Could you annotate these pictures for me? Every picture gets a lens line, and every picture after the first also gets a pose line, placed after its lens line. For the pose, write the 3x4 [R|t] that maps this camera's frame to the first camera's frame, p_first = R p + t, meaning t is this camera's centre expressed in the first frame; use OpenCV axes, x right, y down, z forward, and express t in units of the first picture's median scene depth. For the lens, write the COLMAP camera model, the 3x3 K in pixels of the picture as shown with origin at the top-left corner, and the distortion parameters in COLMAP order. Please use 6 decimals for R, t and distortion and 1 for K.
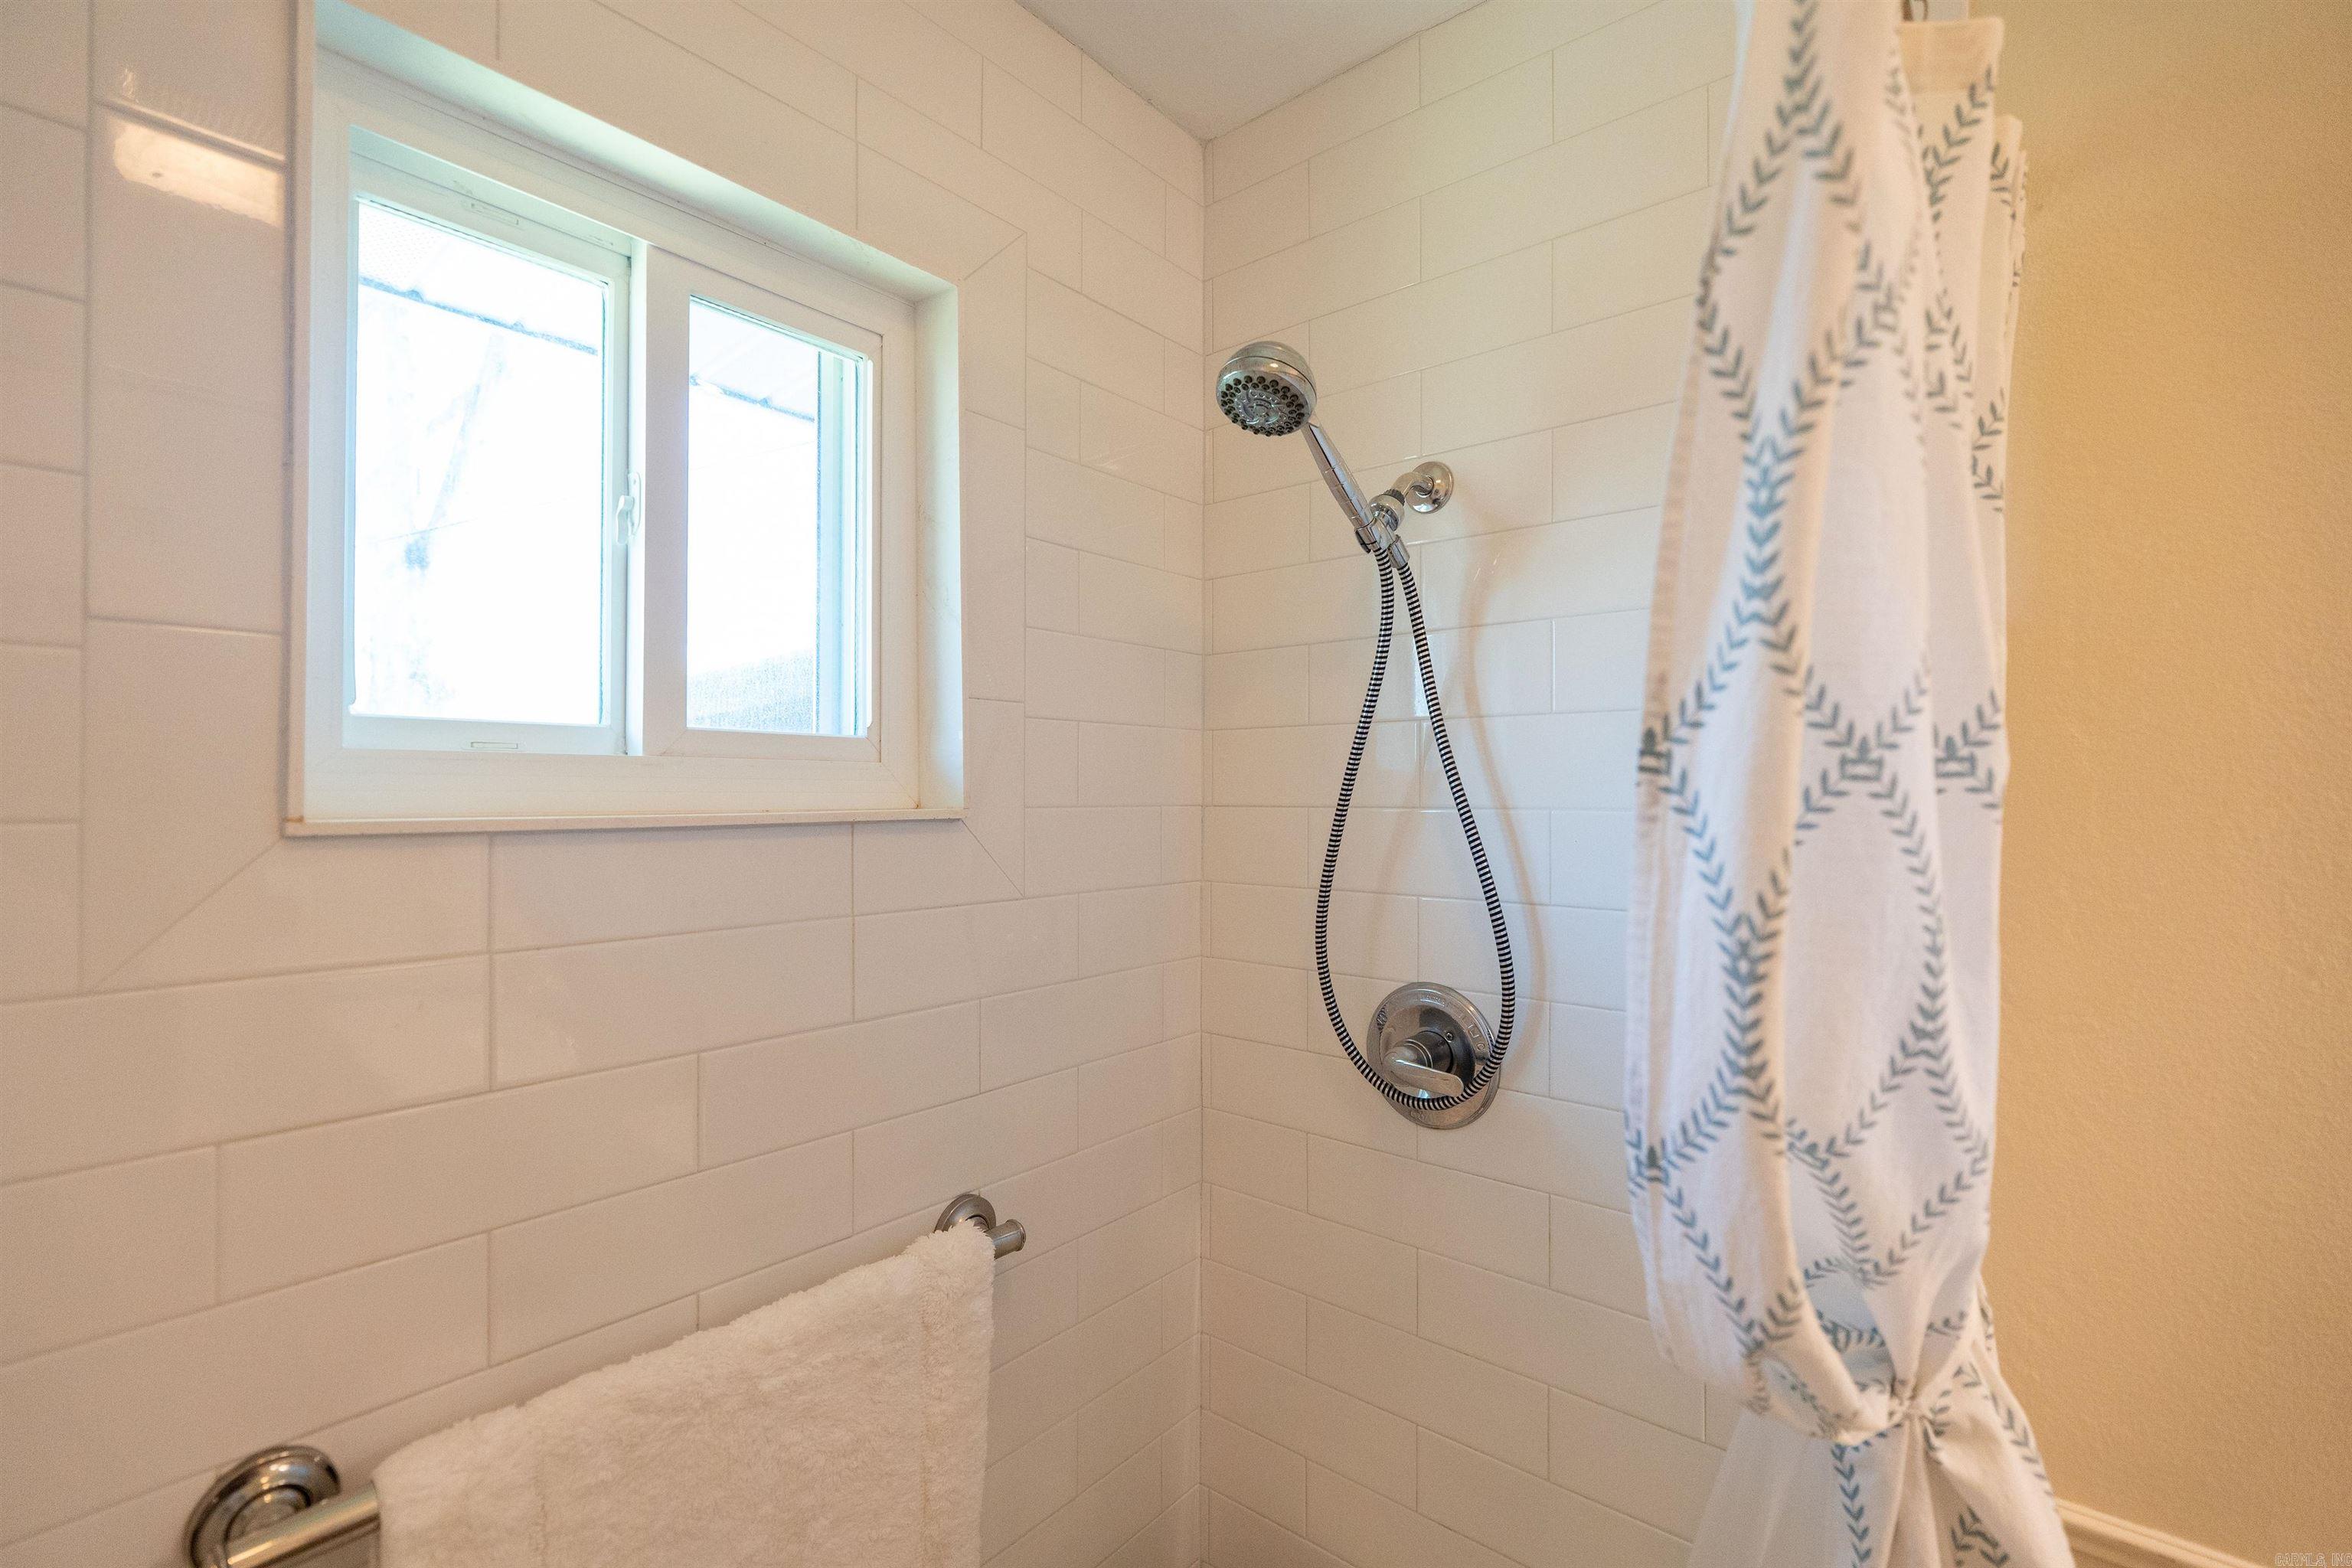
lens RADIAL K [[1059.0, 0, 1175.3], [0, 1059.0, 779.1], [0, 0, 1]] dist [-0.009186, 0.003172]
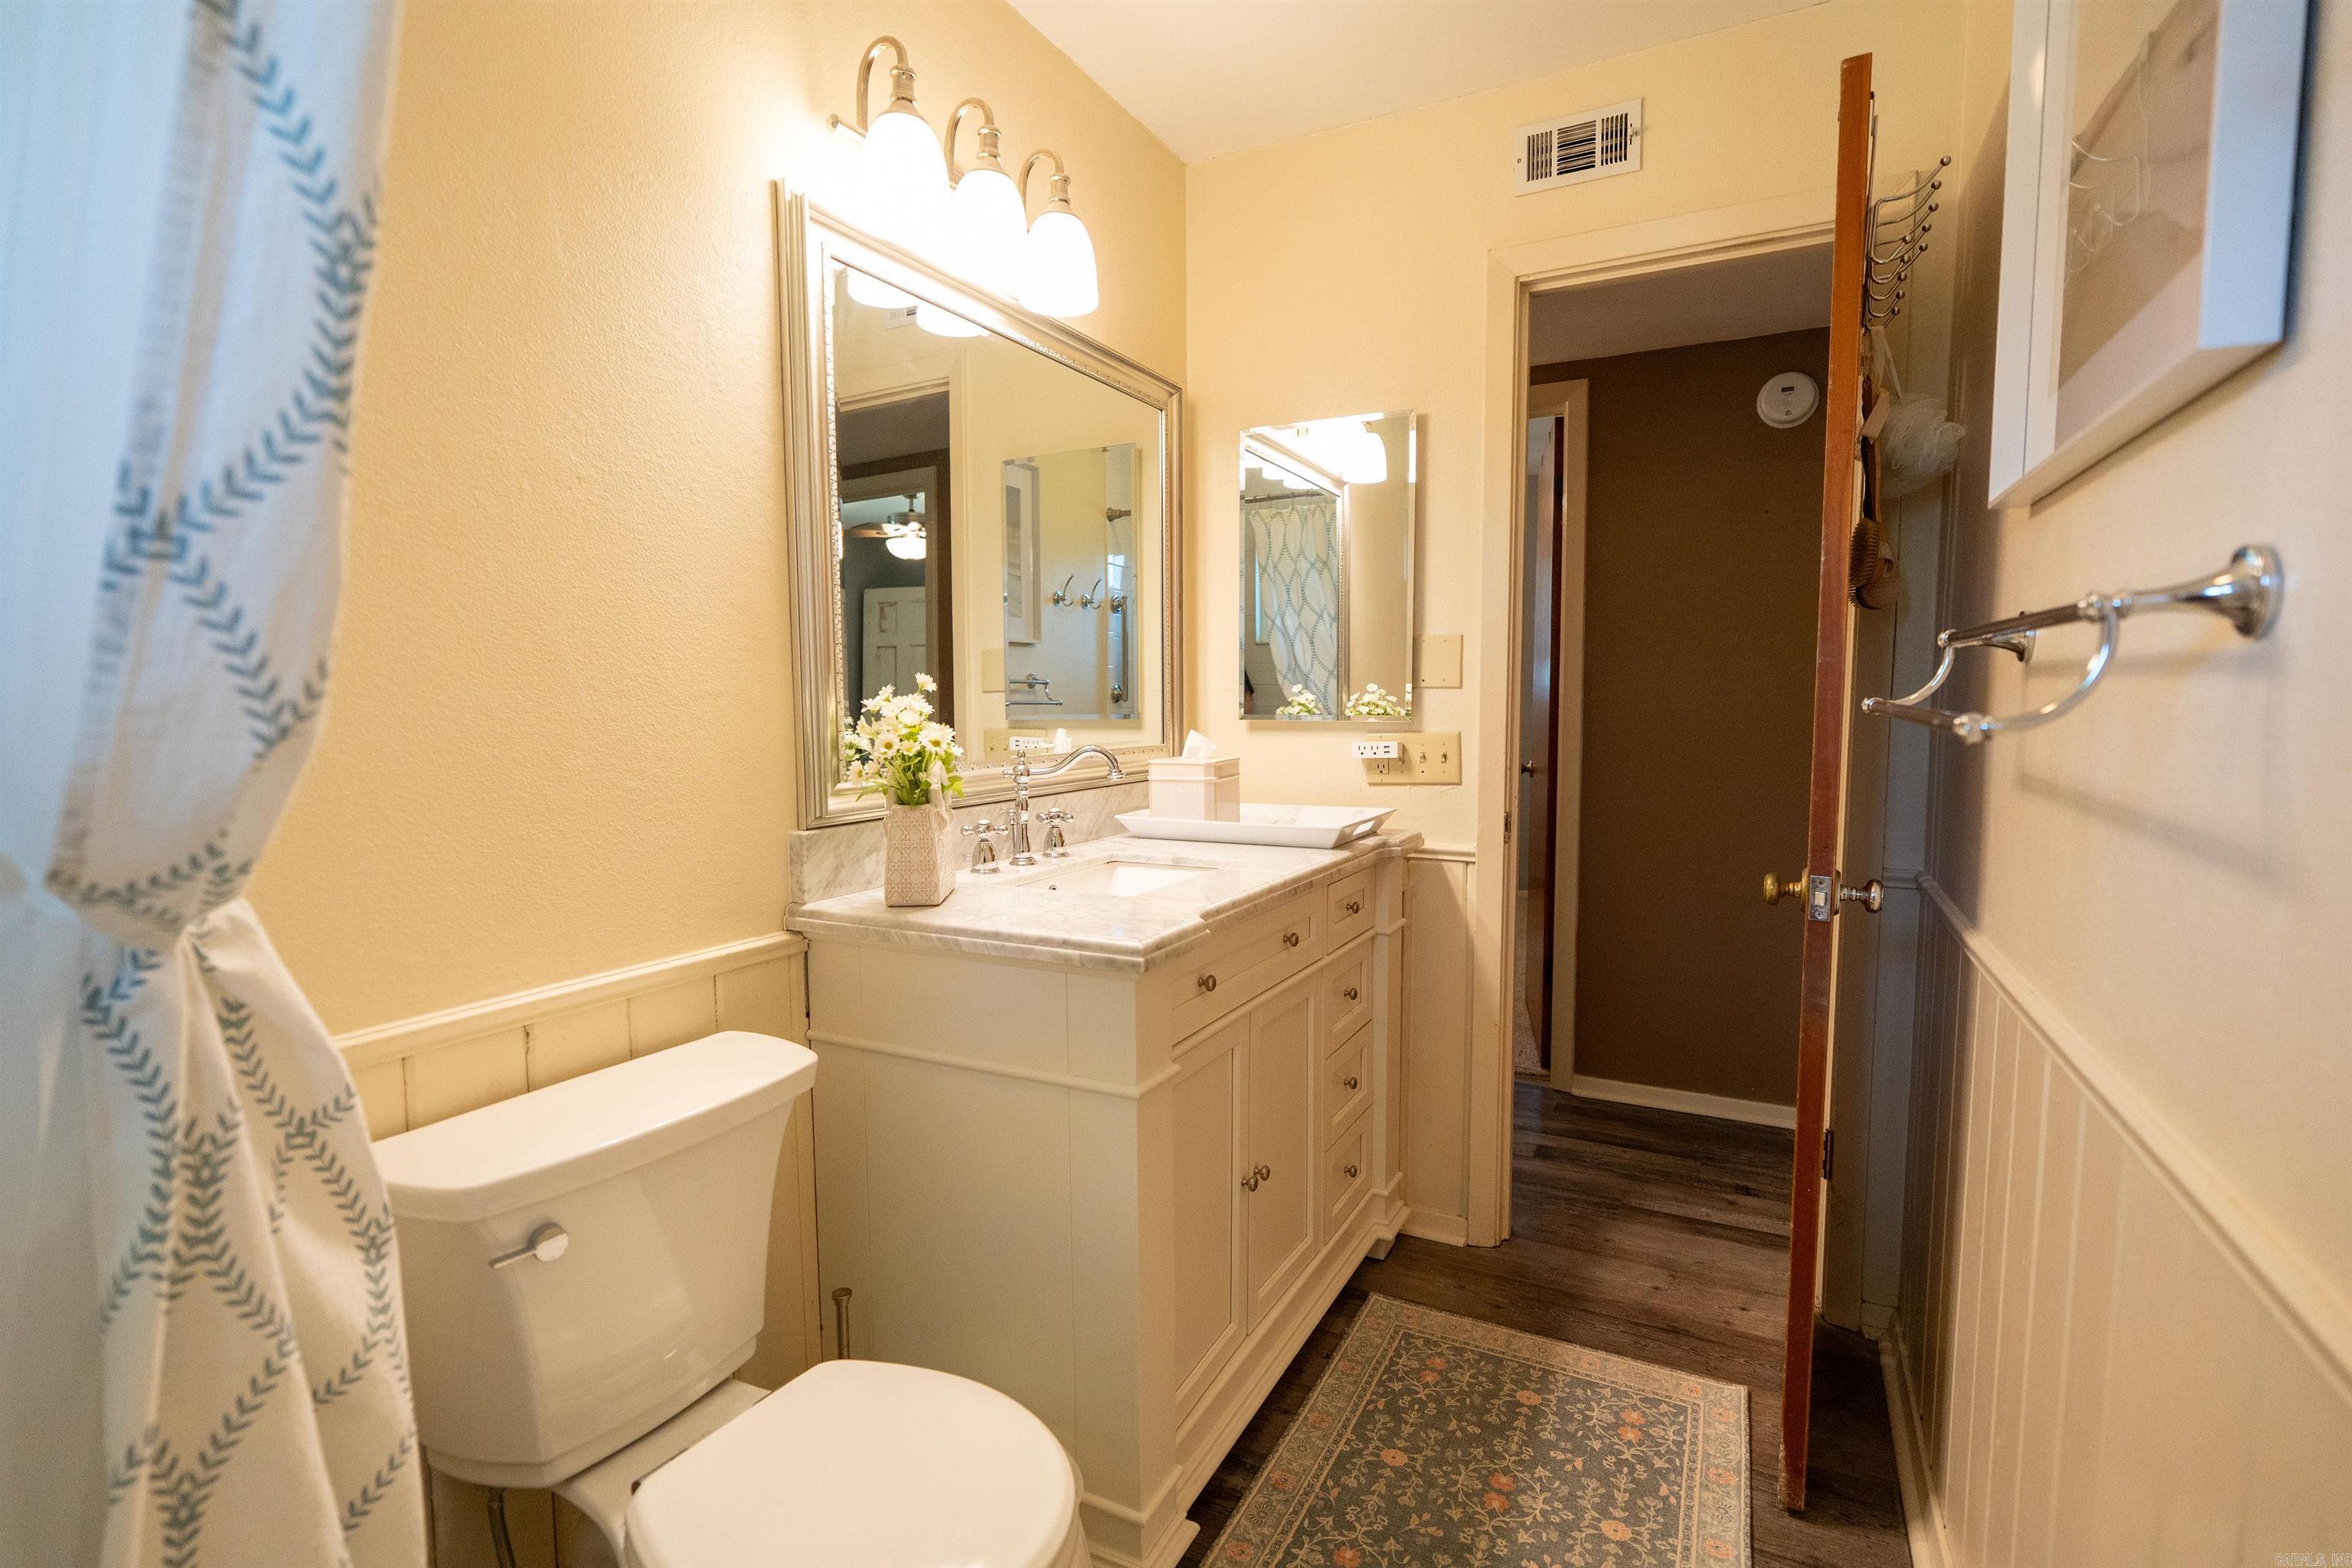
lens RADIAL K [[1059.0, 0, 1175.3], [0, 1059.0, 779.1], [0, 0, 1]] dist [-0.009186, 0.003172]
pose [[-0.237967, -0.087810, 0.967296, -0.594870], [0.009641, 0.995642, 0.092755, 0.538335], [-0.971225, 0.031399, -0.236084, 0.485653]]
